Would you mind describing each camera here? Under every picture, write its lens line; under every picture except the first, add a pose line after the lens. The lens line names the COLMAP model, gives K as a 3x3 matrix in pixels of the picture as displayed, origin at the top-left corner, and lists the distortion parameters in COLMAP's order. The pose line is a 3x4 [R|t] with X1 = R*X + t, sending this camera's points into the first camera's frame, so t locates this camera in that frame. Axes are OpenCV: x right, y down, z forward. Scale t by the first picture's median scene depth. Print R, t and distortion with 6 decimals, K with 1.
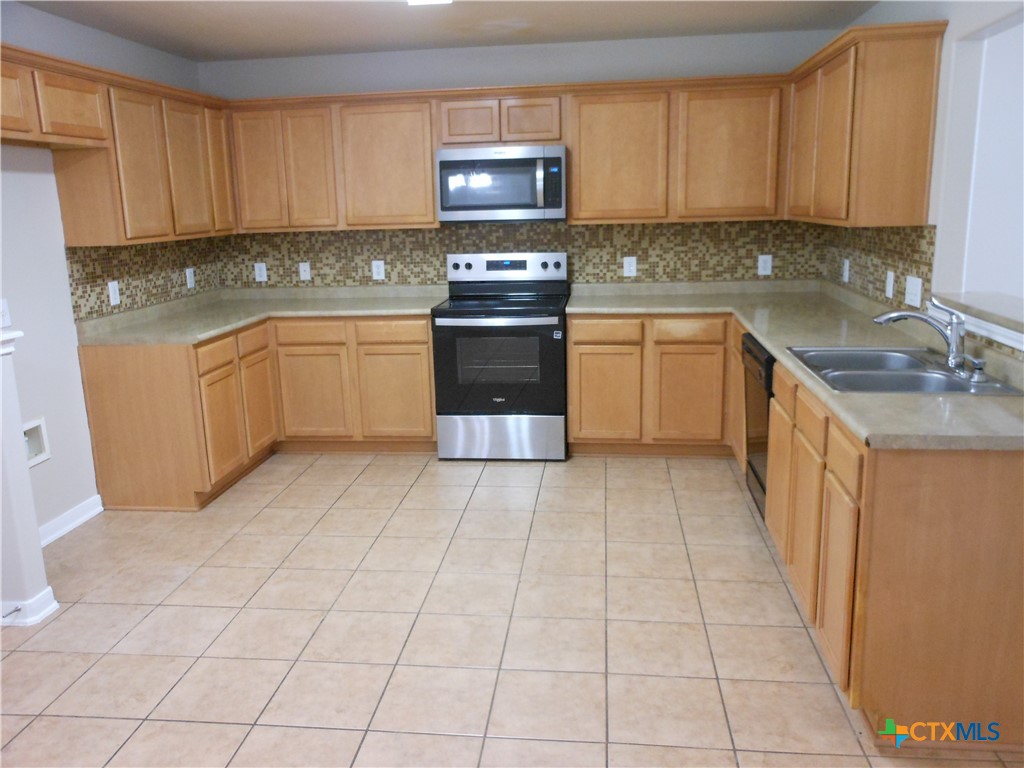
lens RADIAL K [[823.5, 0, 487.5], [0, 823.5, 389.6], [0, 0, 1]] dist [-0.006211, 0.003373]
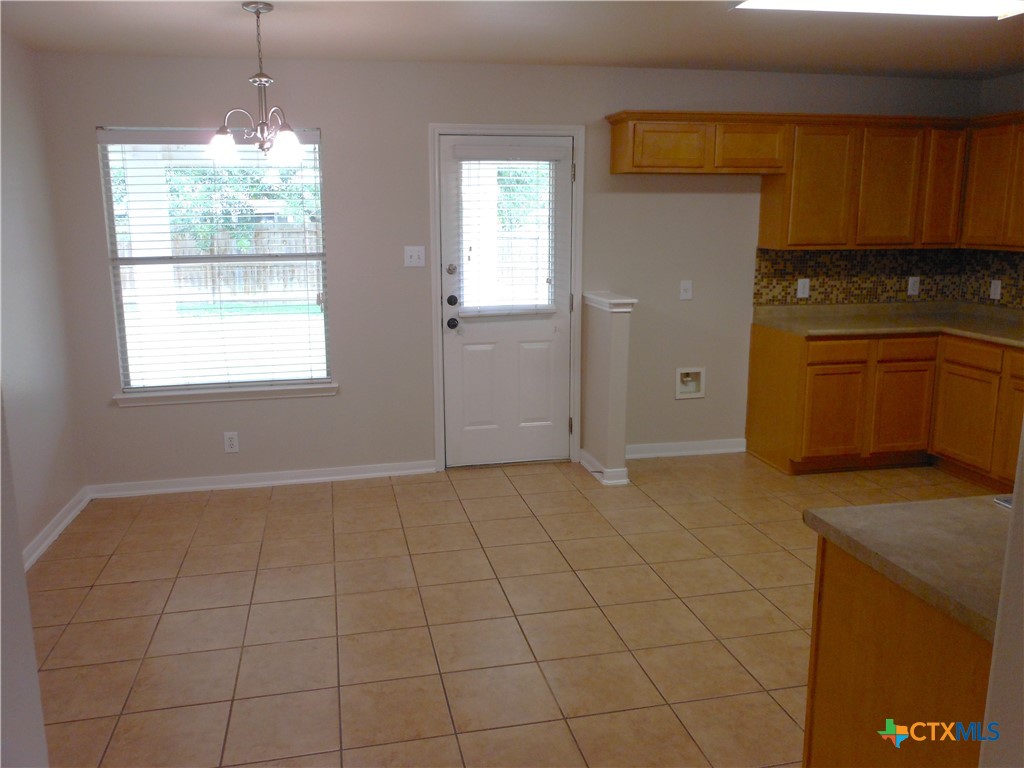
lens RADIAL K [[823.5, 0, 512.9], [0, 823.5, 387.7], [0, 0, 1]] dist [-0.006211, 0.003373]
pose [[0.338483, 0.229338, -0.912597, 0.568669], [-0.222233, 0.961892, 0.159299, -0.075104], [0.914353, 0.148889, 0.376550, 0.163688]]
